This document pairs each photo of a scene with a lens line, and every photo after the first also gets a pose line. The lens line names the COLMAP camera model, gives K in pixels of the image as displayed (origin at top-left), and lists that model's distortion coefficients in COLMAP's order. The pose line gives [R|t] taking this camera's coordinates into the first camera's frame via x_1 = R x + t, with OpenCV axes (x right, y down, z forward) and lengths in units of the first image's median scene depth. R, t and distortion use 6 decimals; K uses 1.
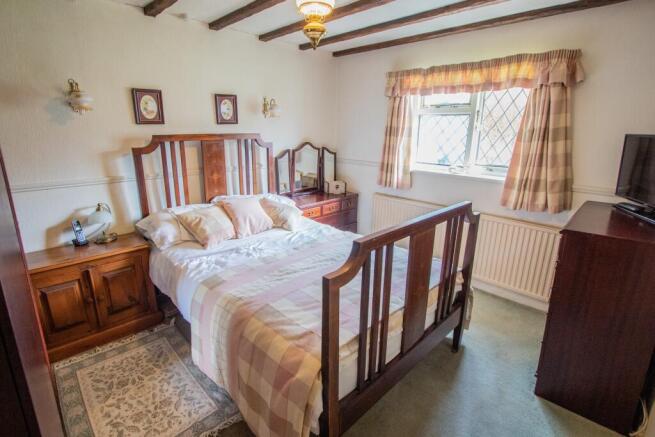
lens RADIAL K [[313.4, 0, 328.1], [0, 313.4, 217.6], [0, 0, 1]] dist [-0.020860, -0.000365]
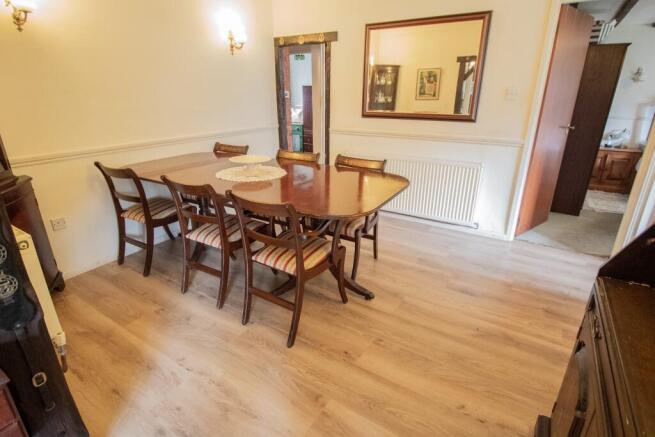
lens RADIAL K [[335.7, 0, 327.4], [0, 335.7, 216.1], [0, 0, 1]] dist [-0.005165, -0.000631]
pose [[0.211737, 0.320399, -0.923316, 1.121701], [-0.242182, 0.932472, 0.268039, 0.403389], [0.946845, 0.166857, 0.275034, -1.448254]]
